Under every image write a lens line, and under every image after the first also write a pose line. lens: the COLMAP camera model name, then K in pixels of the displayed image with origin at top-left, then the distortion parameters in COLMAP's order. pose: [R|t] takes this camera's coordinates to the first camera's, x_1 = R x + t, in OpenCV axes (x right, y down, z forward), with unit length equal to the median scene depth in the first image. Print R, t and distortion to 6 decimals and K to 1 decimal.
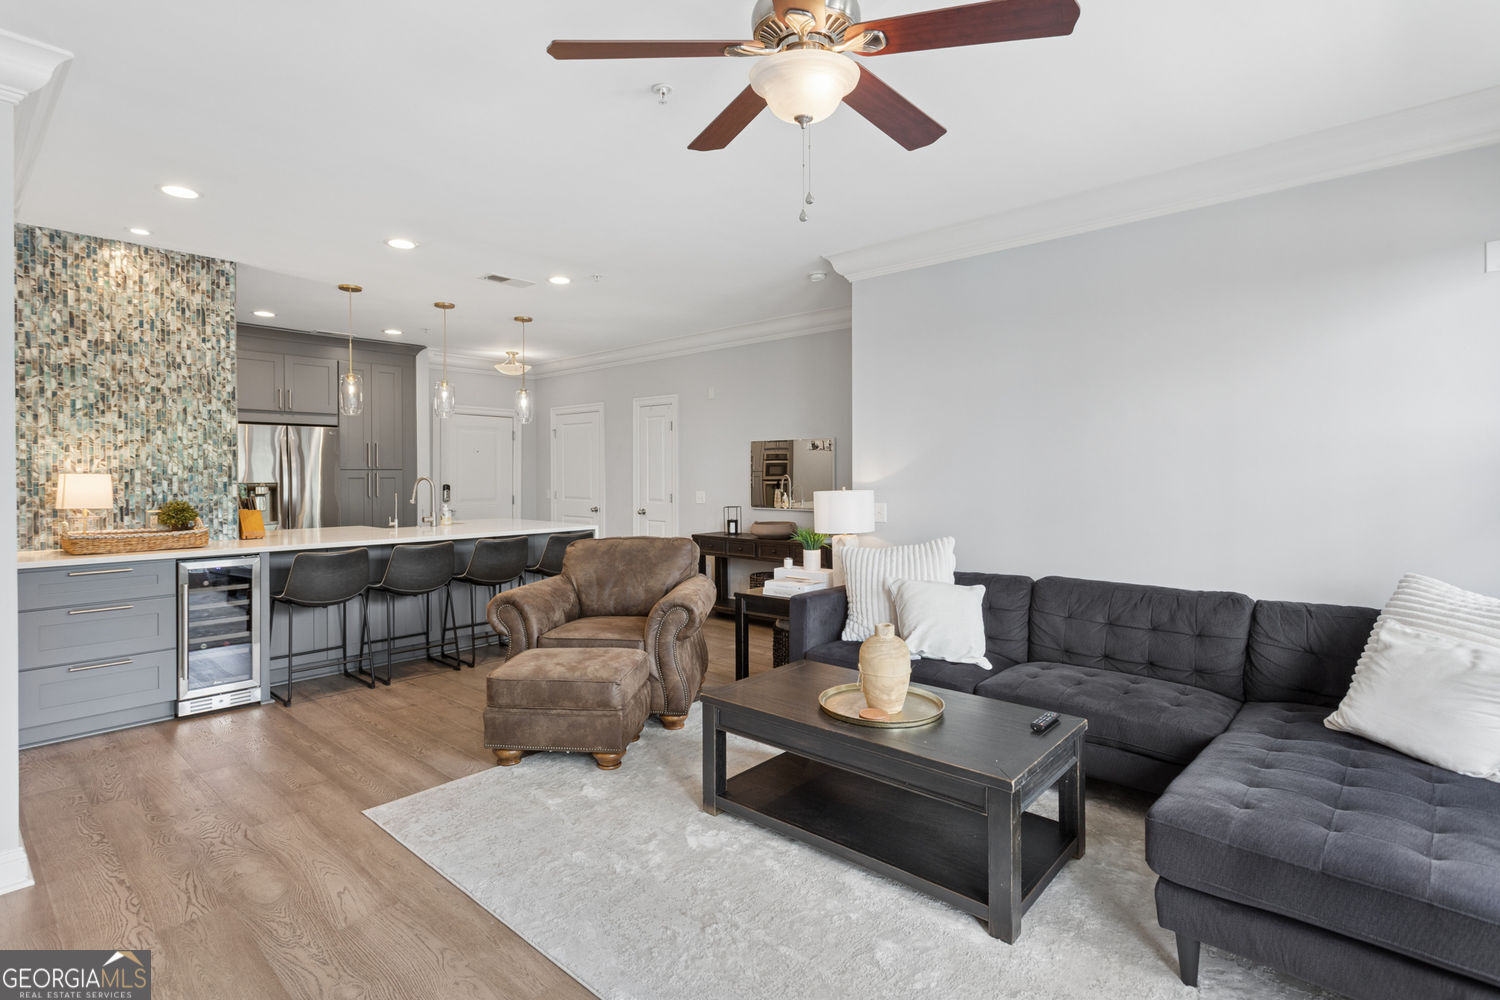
lens RADIAL K [[721.8, 0, 741.1], [0, 721.8, 477.5], [0, 0, 1]] dist [0.002808, 0.002401]
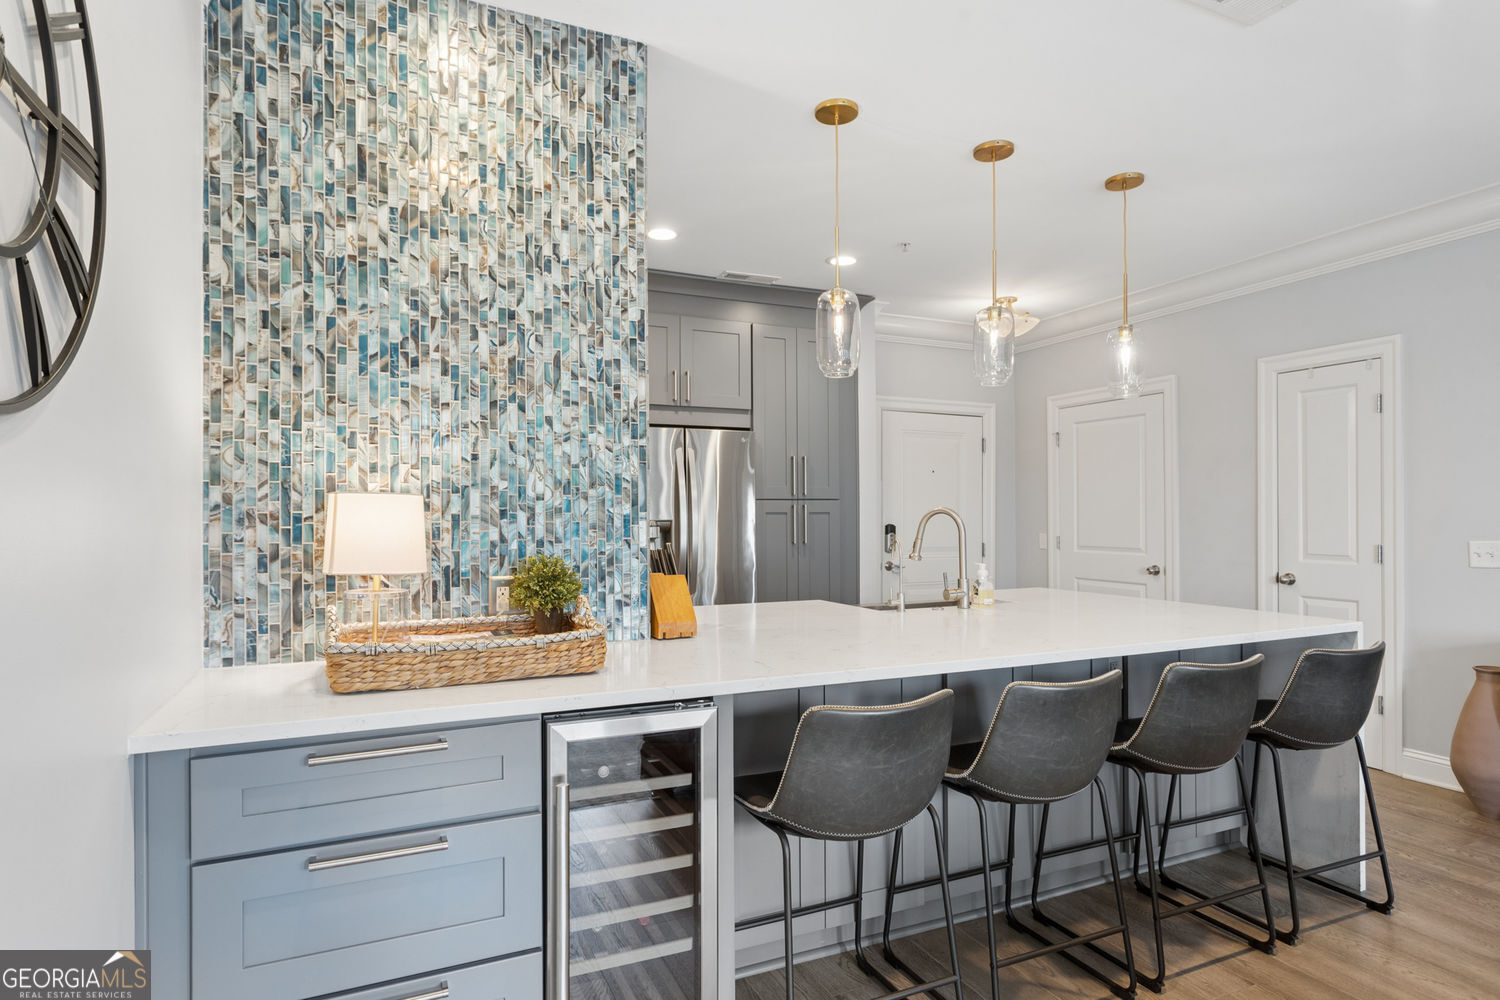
lens RADIAL K [[847.8, 0, 749.9], [0, 847.8, 506.7], [0, 0, 1]] dist [-0.000070, 0.001922]
pose [[0.913511, -0.004955, -0.406785, -0.446791], [-0.000310, 0.999917, -0.012876, 0.008289], [0.406815, 0.011889, 0.913433, 0.569493]]
